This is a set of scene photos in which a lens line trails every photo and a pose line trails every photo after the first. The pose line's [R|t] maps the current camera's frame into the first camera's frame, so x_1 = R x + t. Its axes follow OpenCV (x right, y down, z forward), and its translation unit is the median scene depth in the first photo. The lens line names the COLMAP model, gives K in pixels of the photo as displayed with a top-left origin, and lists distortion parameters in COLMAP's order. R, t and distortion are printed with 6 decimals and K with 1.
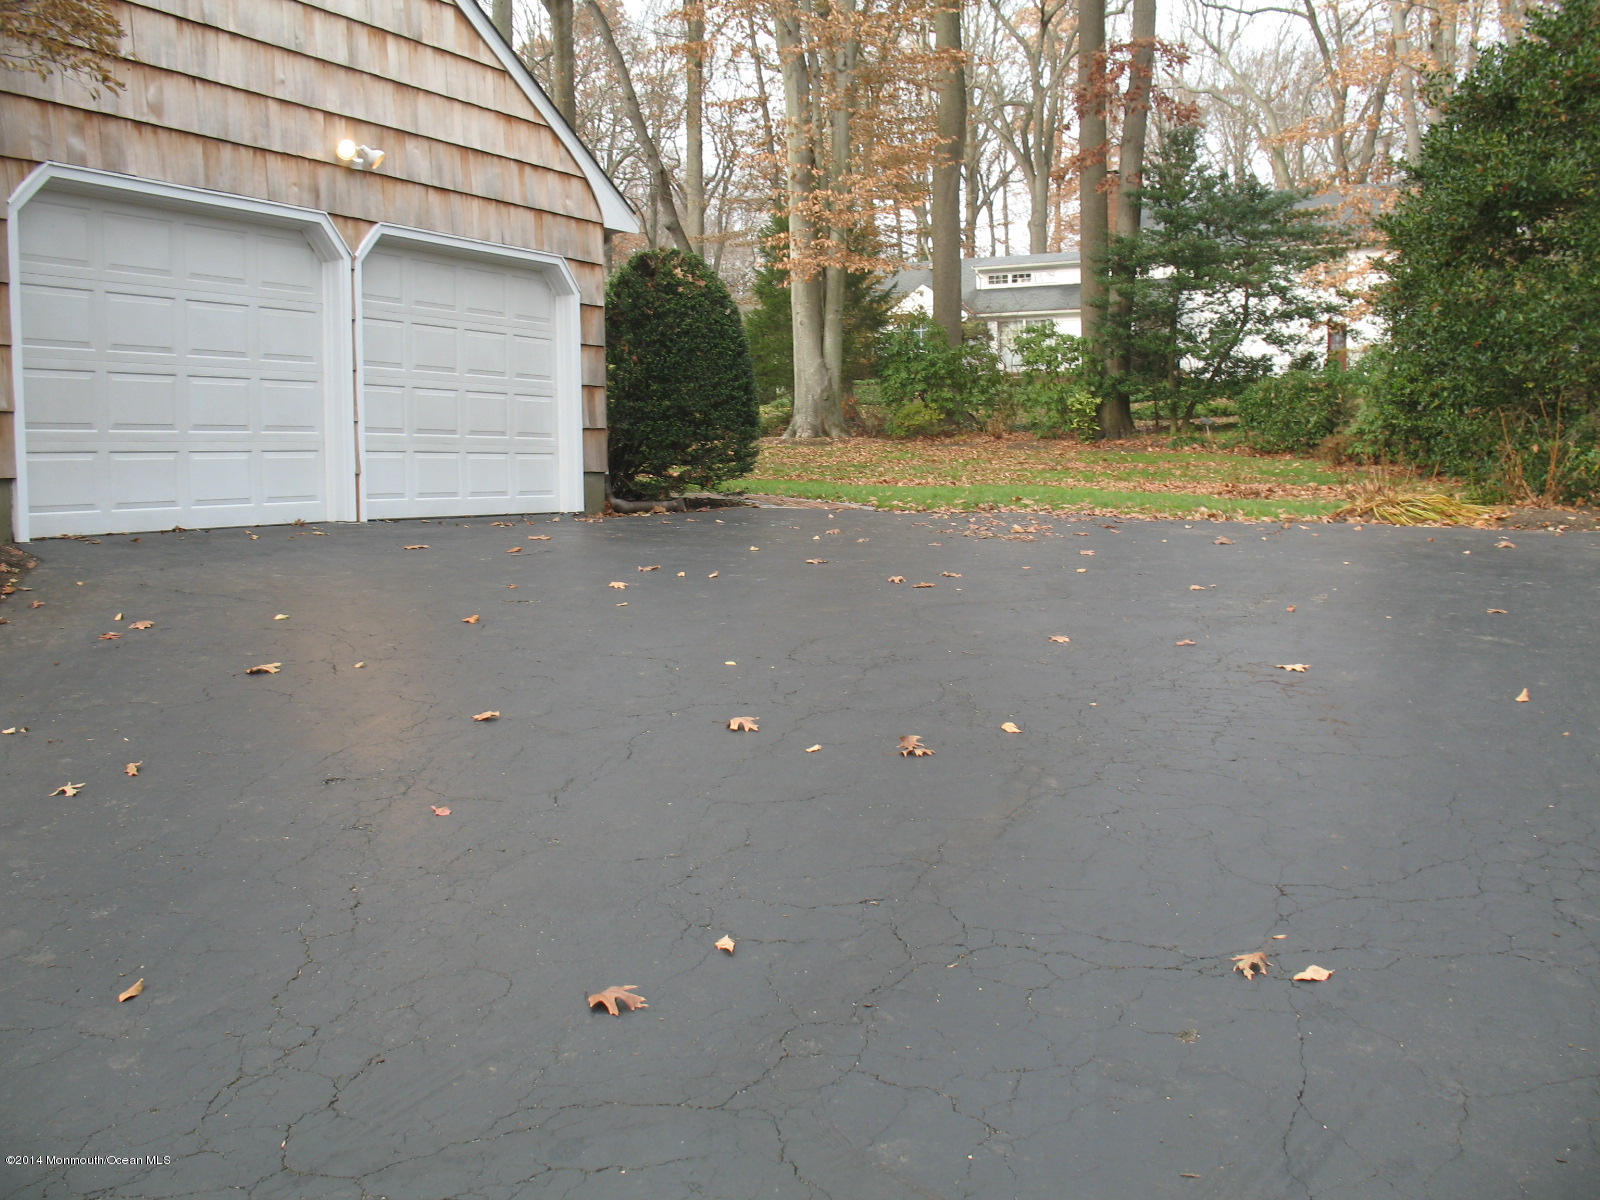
lens RADIAL K [[1610.1, 0, 801.2], [0, 1610.1, 592.0], [0, 0, 1]] dist [-0.171481, 0.167618]
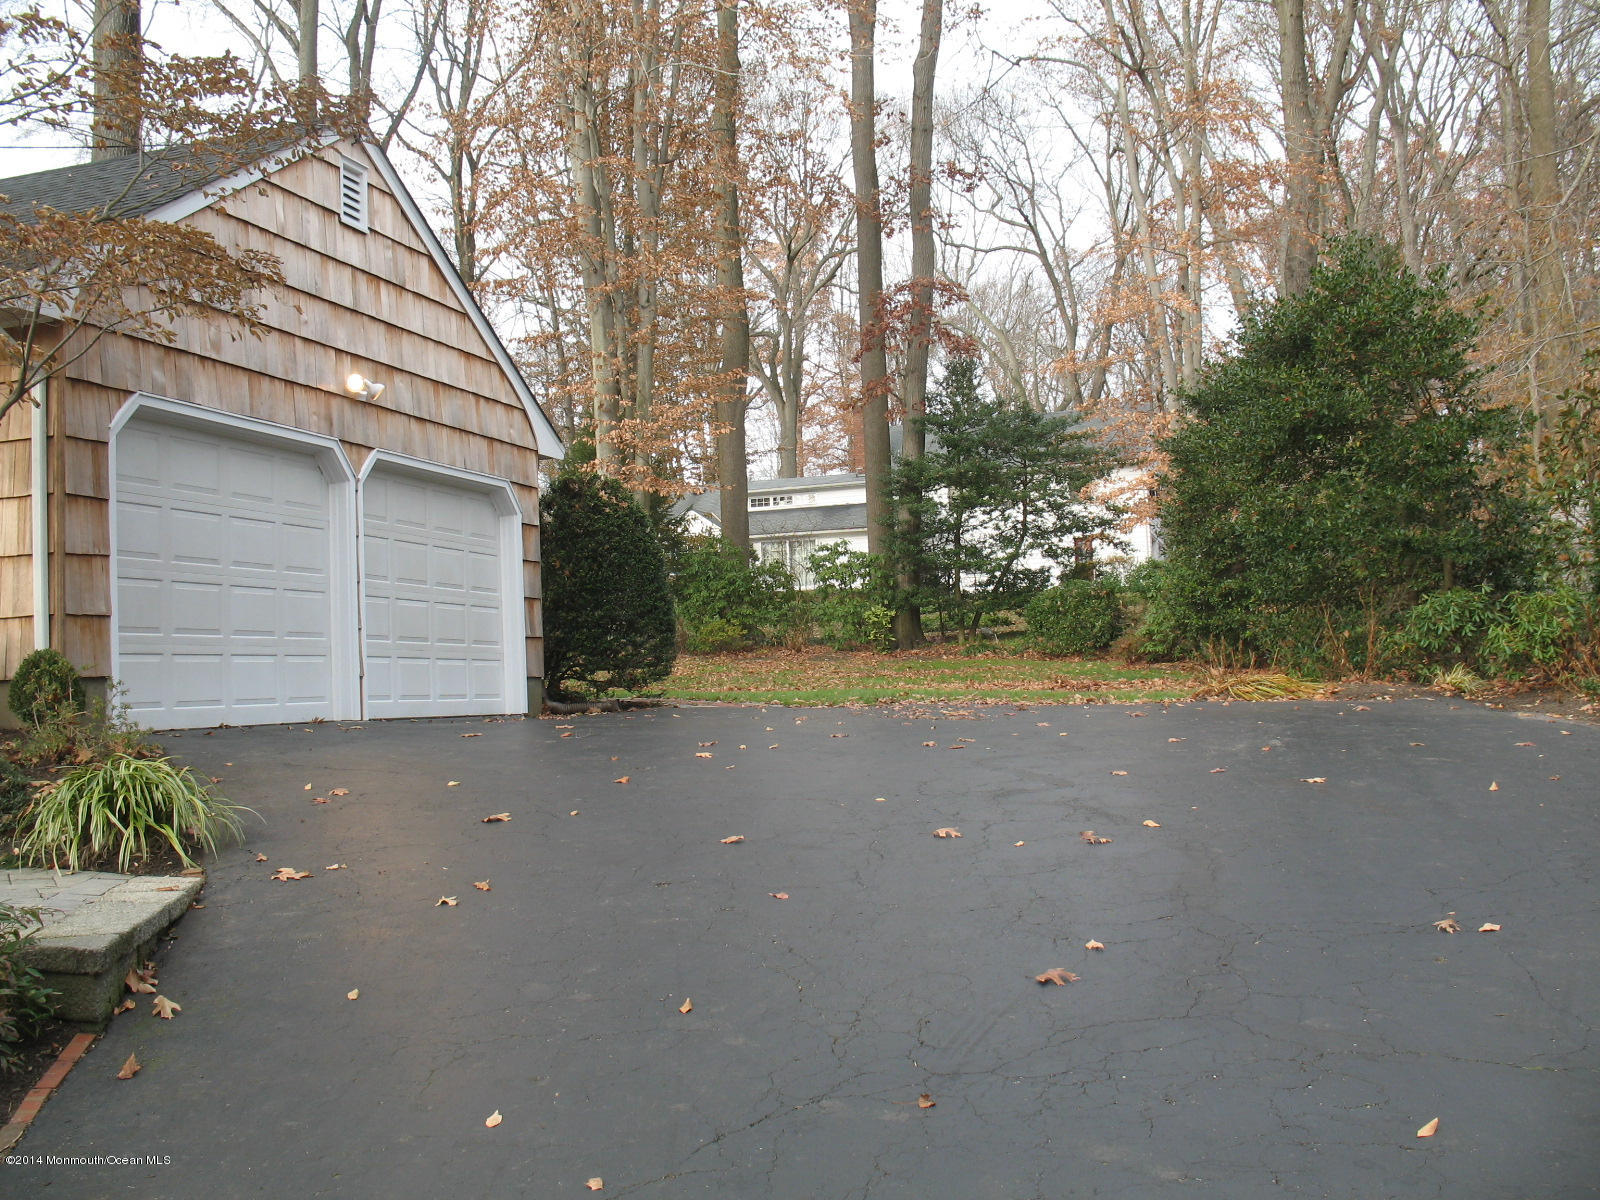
lens RADIAL K [[1610.1, 0, 801.2], [0, 1610.1, 592.0], [0, 0, 1]] dist [-0.171481, 0.167618]
pose [[0.986255, -0.015537, 0.164496, -0.128768], [0.038116, 0.990110, -0.135016, 0.021279], [-0.160772, 0.139430, 0.977093, -0.094496]]
